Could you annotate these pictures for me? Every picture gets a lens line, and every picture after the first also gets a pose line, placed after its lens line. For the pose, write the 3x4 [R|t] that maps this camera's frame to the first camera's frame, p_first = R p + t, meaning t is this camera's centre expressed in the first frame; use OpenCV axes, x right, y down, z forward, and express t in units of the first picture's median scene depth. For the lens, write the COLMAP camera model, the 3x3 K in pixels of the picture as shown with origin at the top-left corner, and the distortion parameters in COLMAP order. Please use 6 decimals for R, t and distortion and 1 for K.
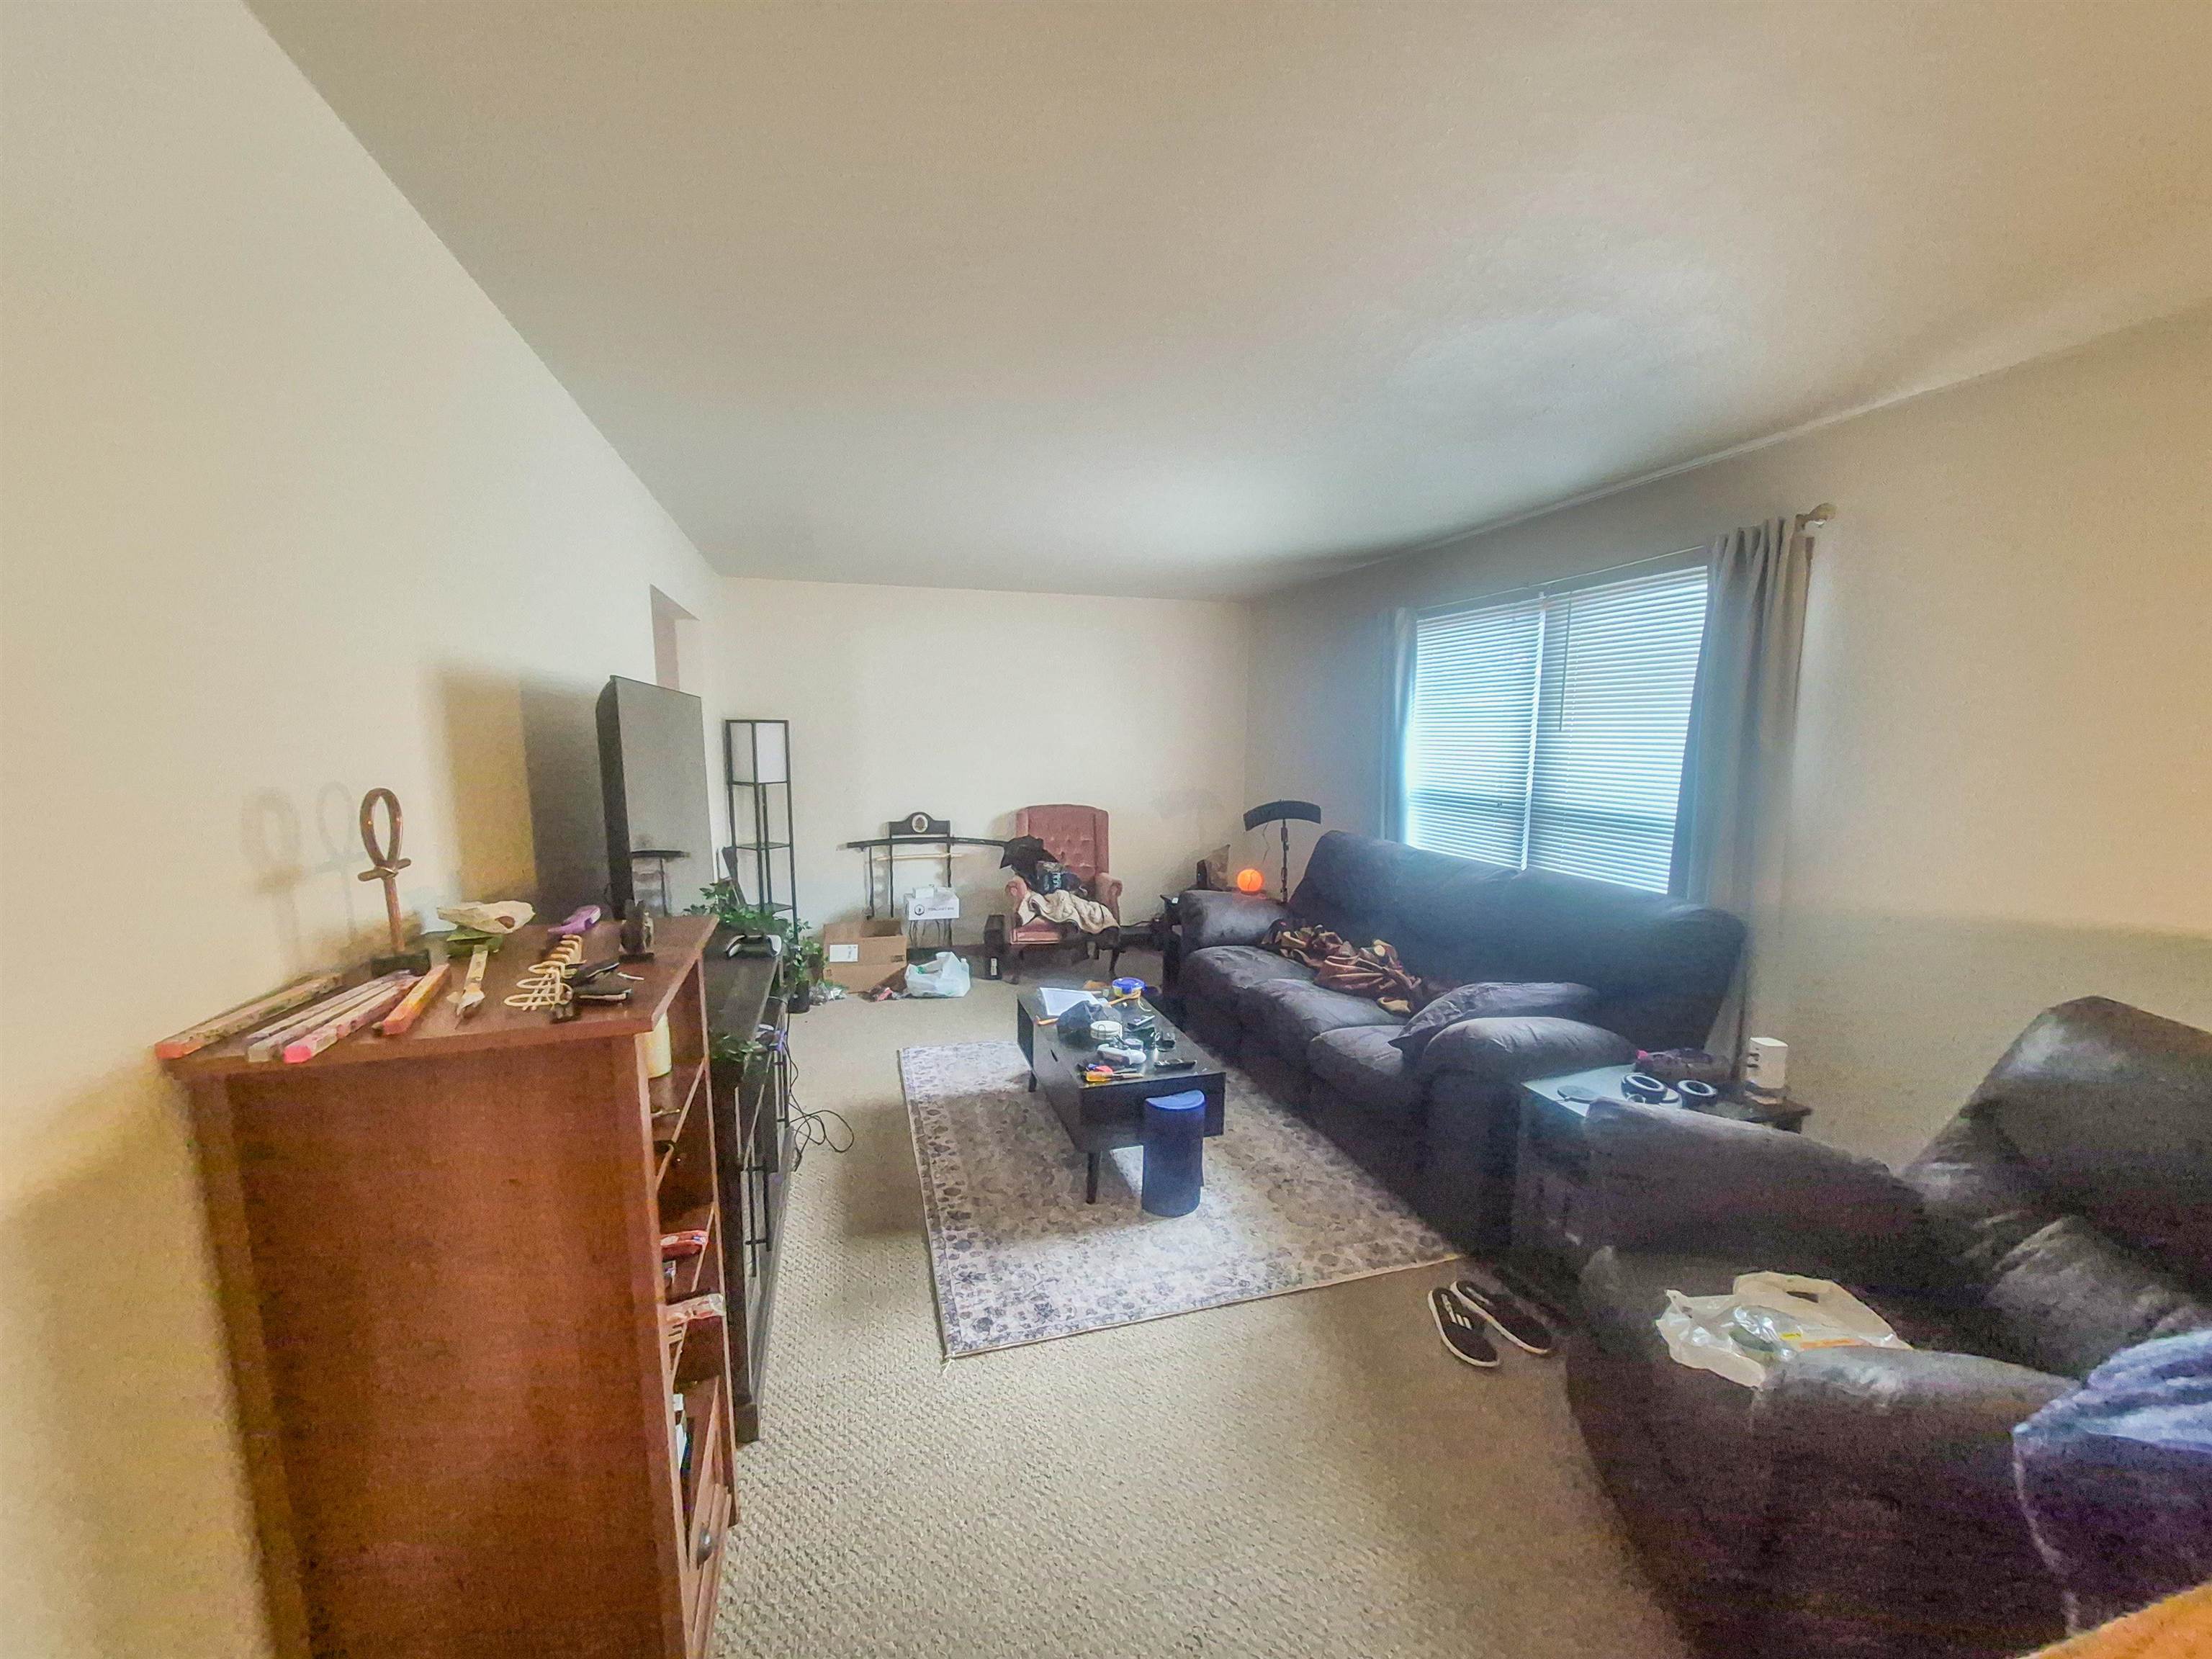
lens RADIAL K [[859.1, 0, 1098.3], [0, 859.1, 836.4], [0, 0, 1]] dist [0.000369, -0.000007]
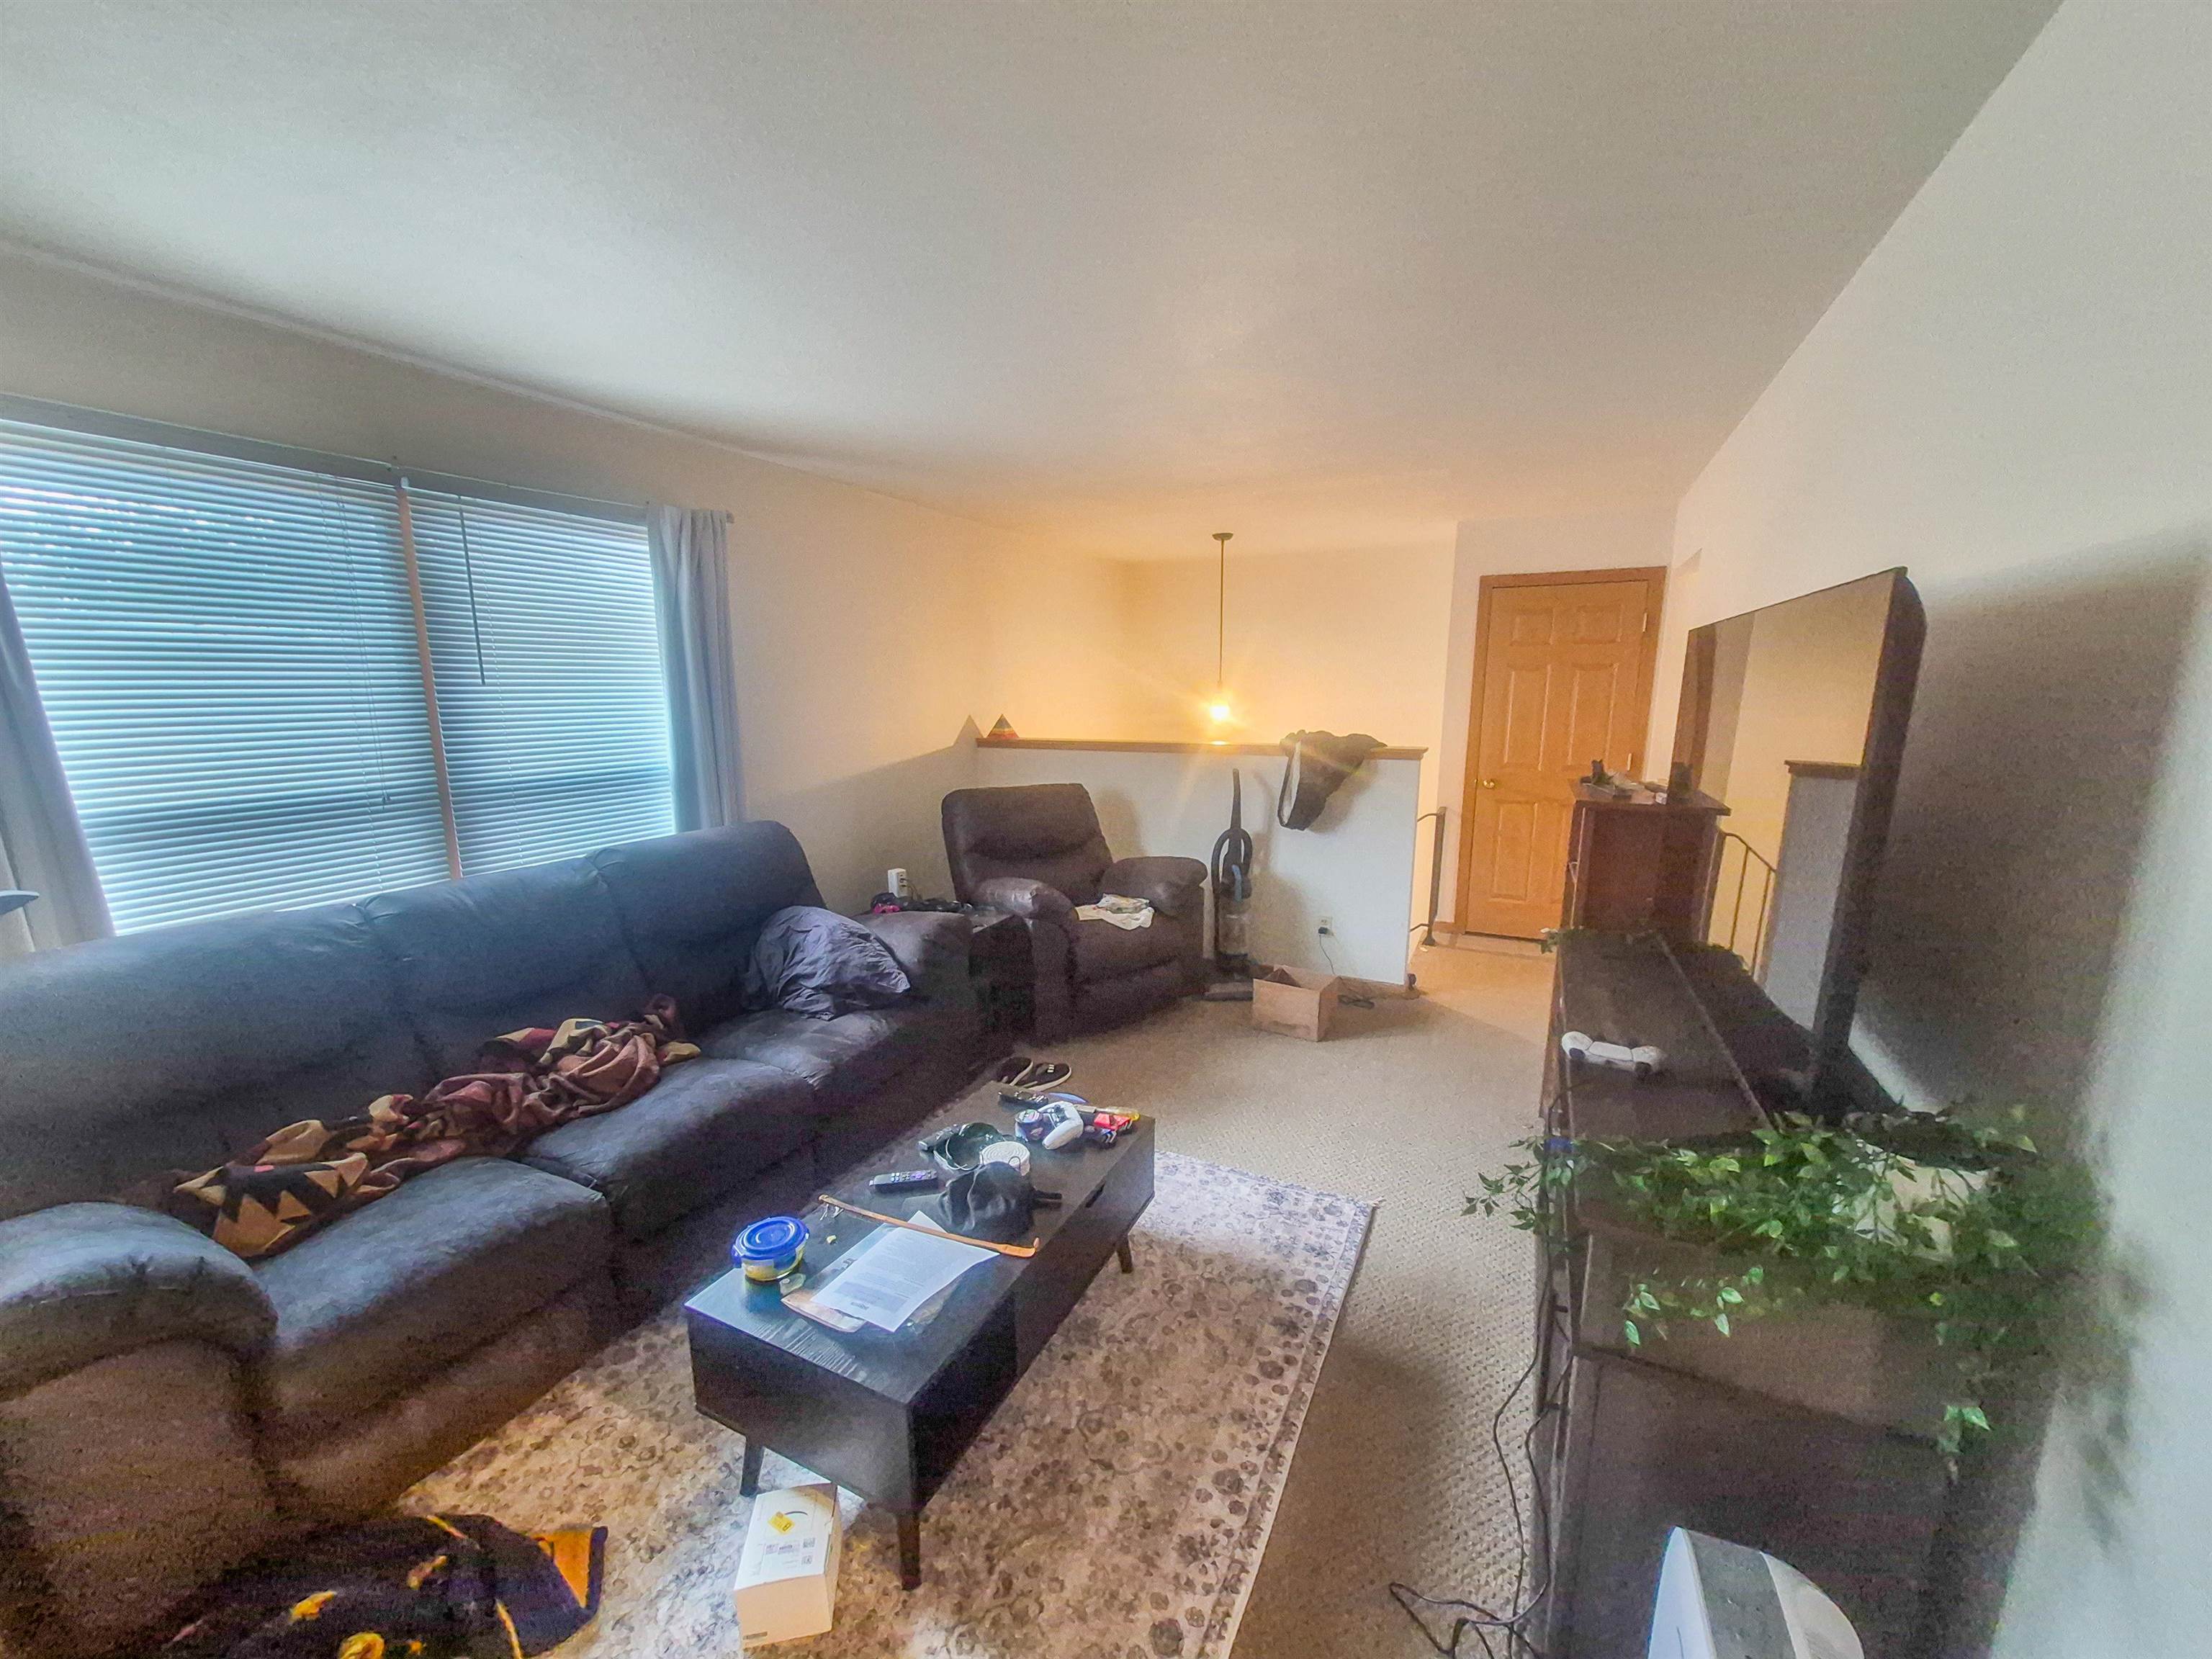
lens RADIAL K [[859.1, 0, 1105.3], [0, 859.1, 850.6], [0, 0, 1]] dist [0.000369, -0.000007]
pose [[-0.739089, -0.117042, 0.663362, -0.503678], [0.080776, 0.962284, 0.259779, -0.170108], [-0.668748, 0.245583, -0.701759, 1.556528]]
